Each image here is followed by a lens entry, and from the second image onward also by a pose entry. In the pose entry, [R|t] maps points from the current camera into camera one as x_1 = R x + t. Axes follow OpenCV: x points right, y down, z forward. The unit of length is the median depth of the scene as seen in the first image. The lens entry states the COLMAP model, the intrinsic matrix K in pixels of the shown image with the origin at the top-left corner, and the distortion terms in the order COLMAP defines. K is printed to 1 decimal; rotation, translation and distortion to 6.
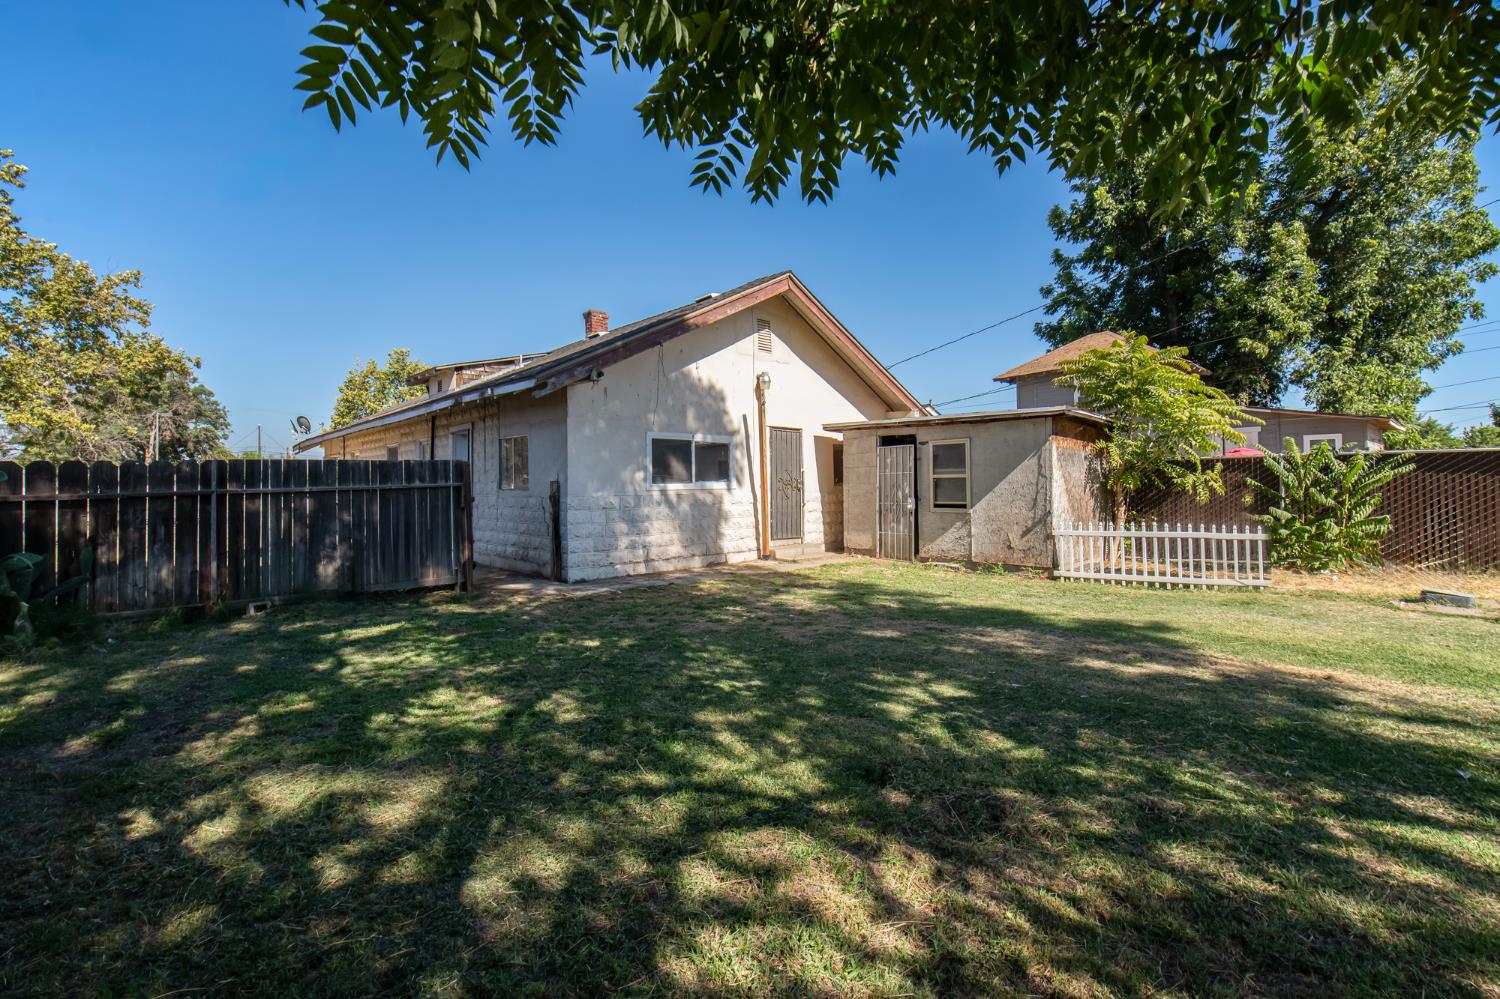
lens RADIAL K [[641.2, 0, 750.0], [0, 641.2, 499.5], [0, 0, 1]] dist [-0.003038, -0.001014]
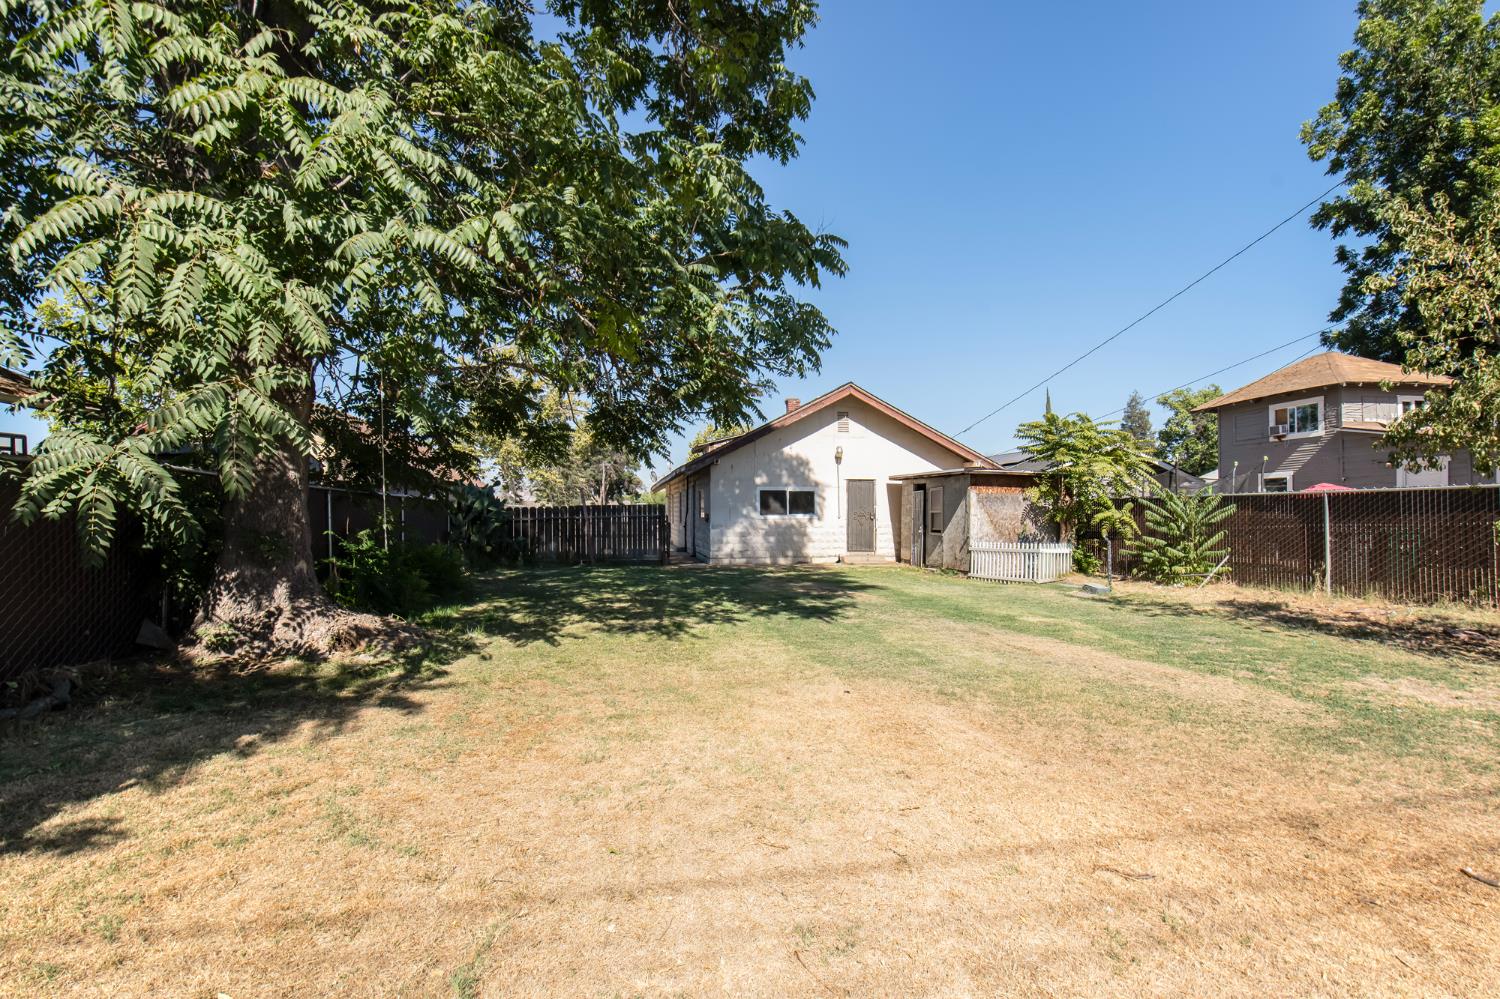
lens RADIAL K [[641.2, 0, 750.0], [0, 641.2, 499.5], [0, 0, 1]] dist [-0.003038, -0.001014]
pose [[0.854245, -0.007429, -0.519818, 0.691948], [-0.012839, 0.999291, -0.035380, -0.005616], [0.519713, 0.036898, 0.853544, -0.495560]]
